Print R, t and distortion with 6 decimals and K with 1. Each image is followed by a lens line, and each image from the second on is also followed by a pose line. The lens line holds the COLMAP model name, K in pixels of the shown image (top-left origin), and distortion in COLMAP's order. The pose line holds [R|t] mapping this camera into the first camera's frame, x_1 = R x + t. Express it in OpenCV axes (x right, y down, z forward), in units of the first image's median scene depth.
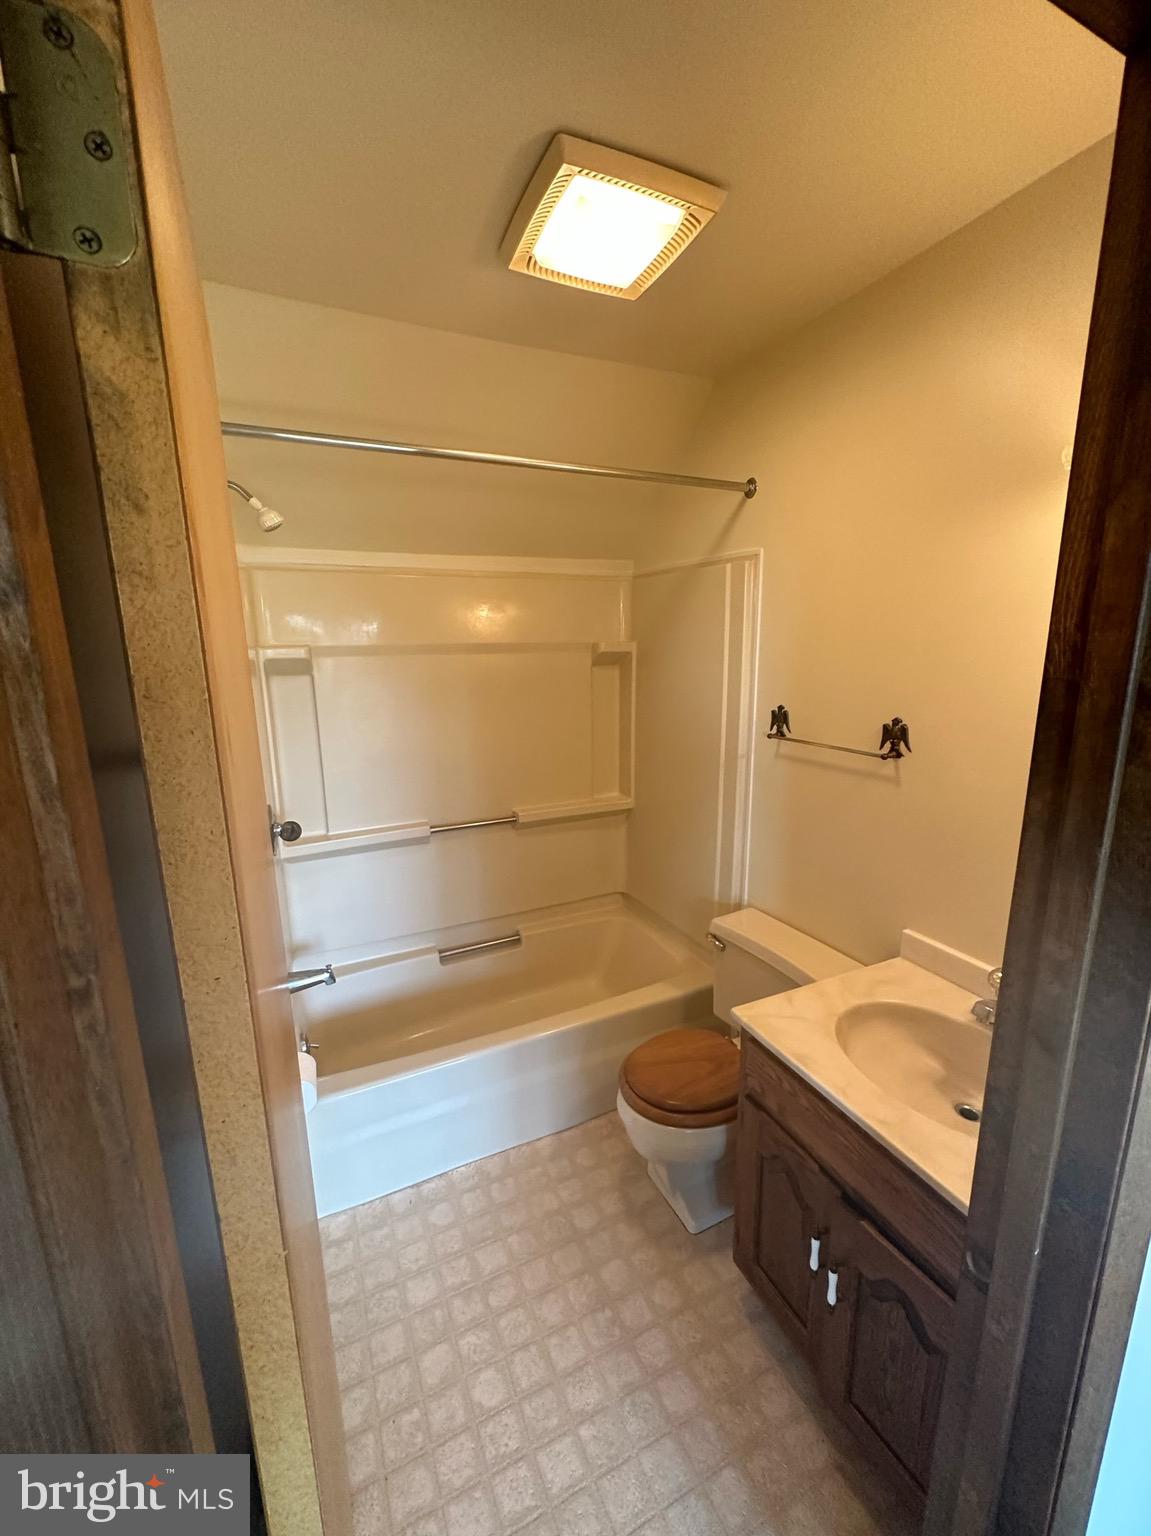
lens RADIAL K [[610.2, 0, 574.2], [0, 610.2, 766.5], [0, 0, 1]] dist [-0.001737, -0.000265]
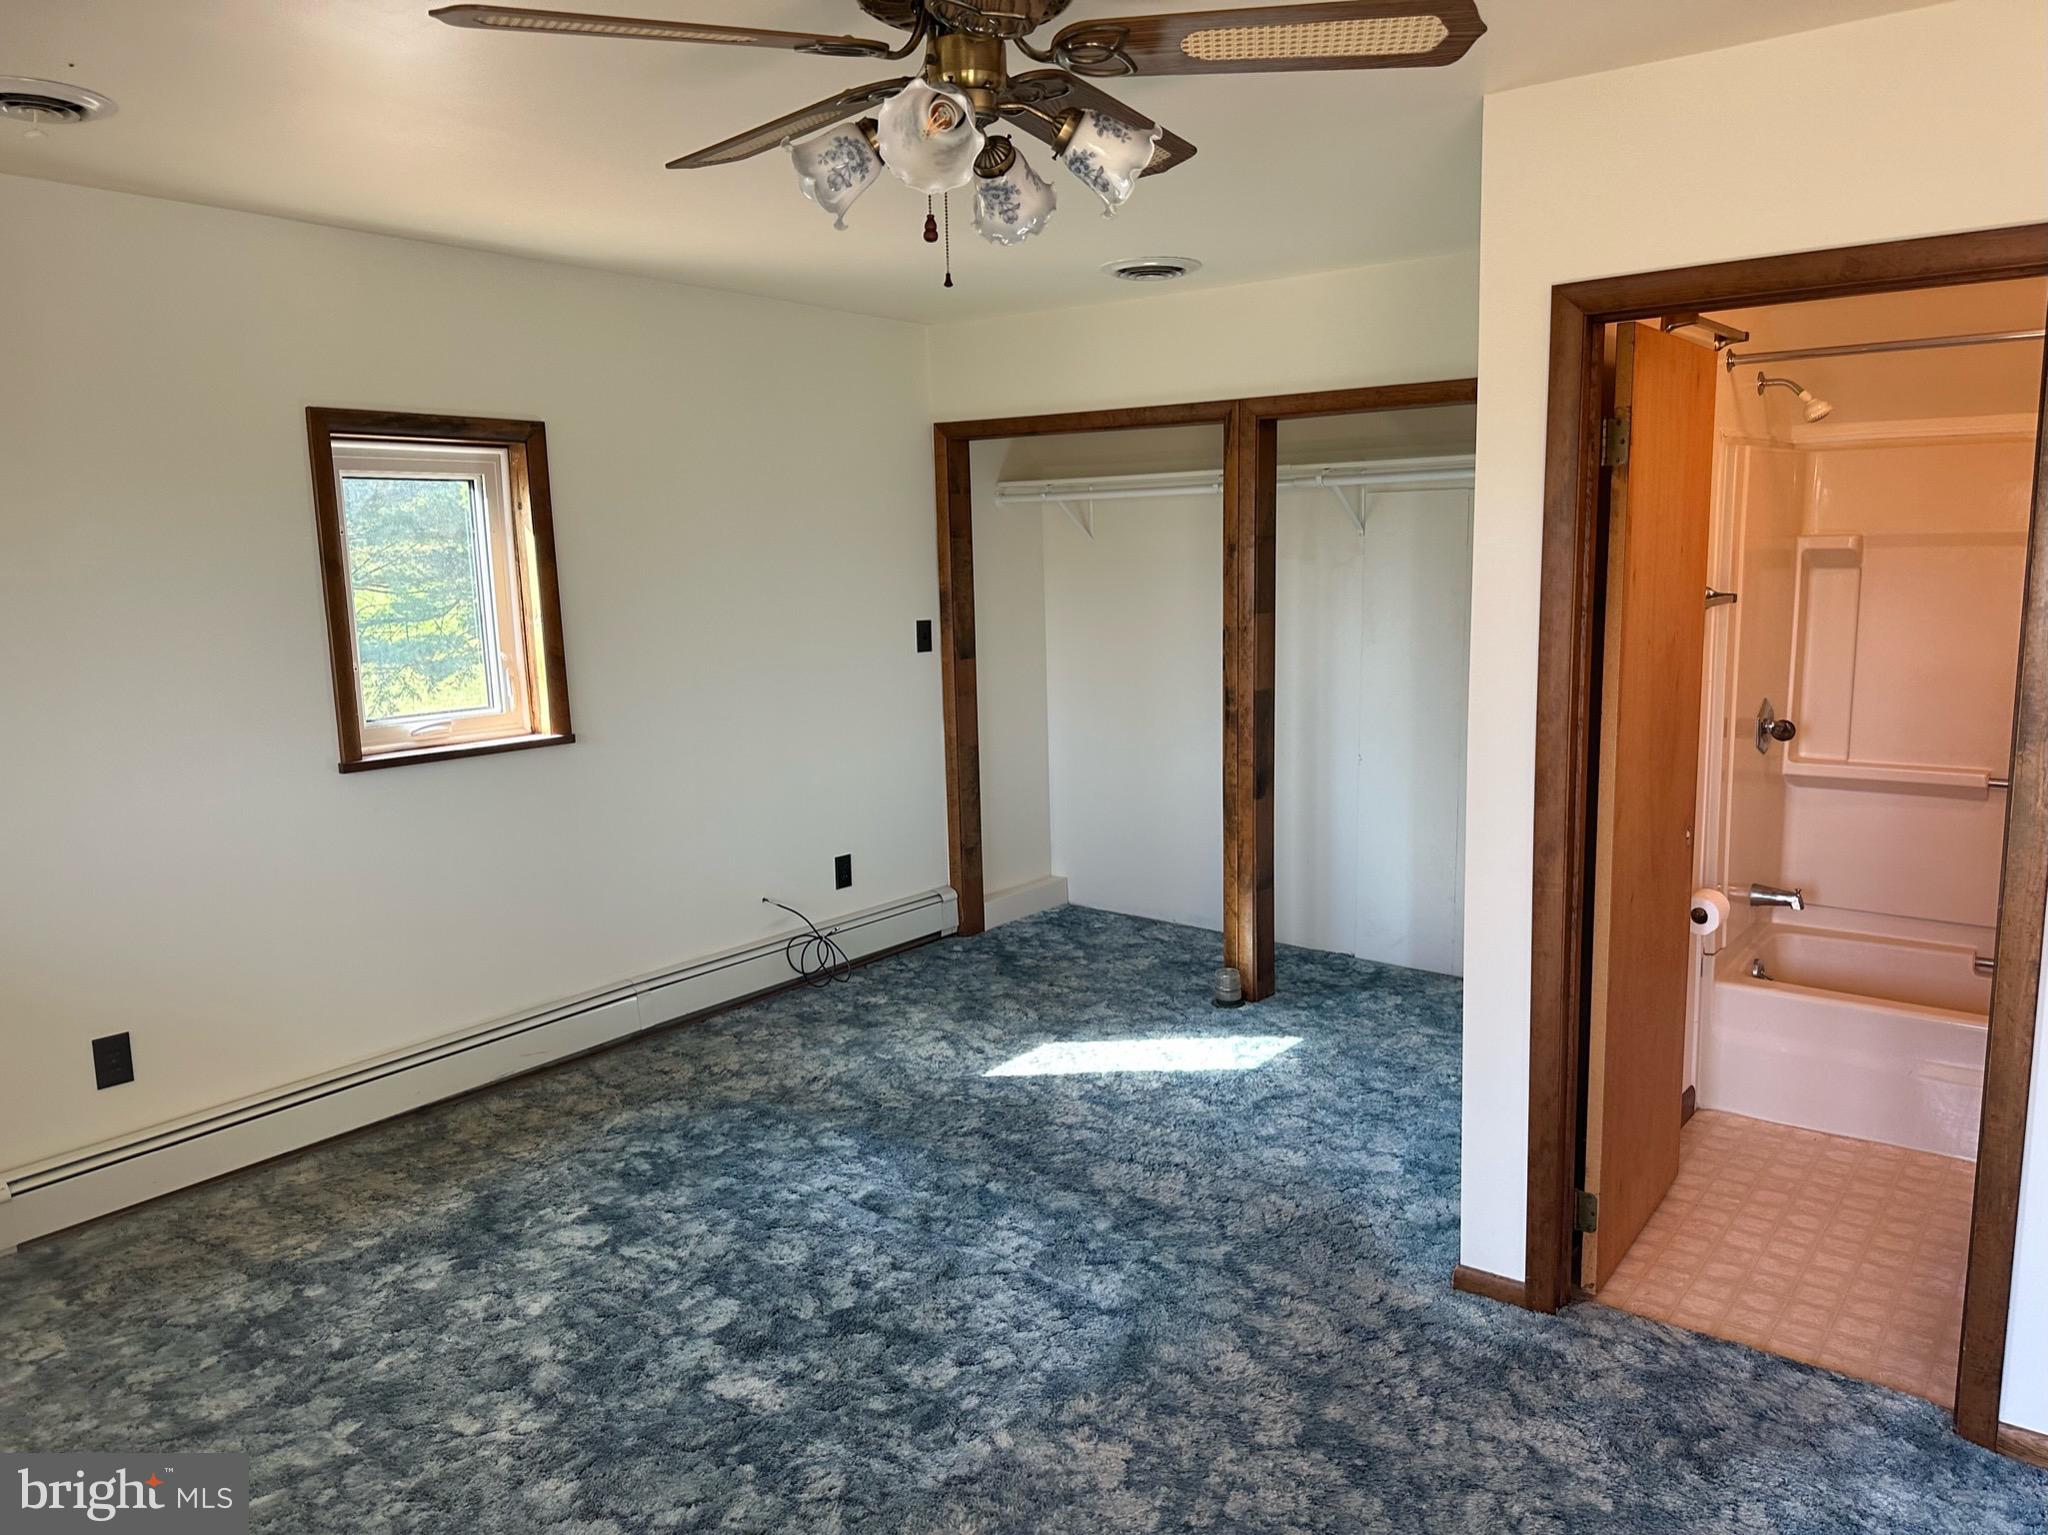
lens RADIAL K [[1440.7, 0, 1026.5], [0, 1440.7, 766.3], [0, 0, 1]] dist [-0.002116, -0.000493]
pose [[0.449407, 0.145685, -0.881368, 1.082925], [-0.158583, 0.983953, 0.081781, 0.180559], [0.879139, 0.103018, 0.465298, -1.175625]]
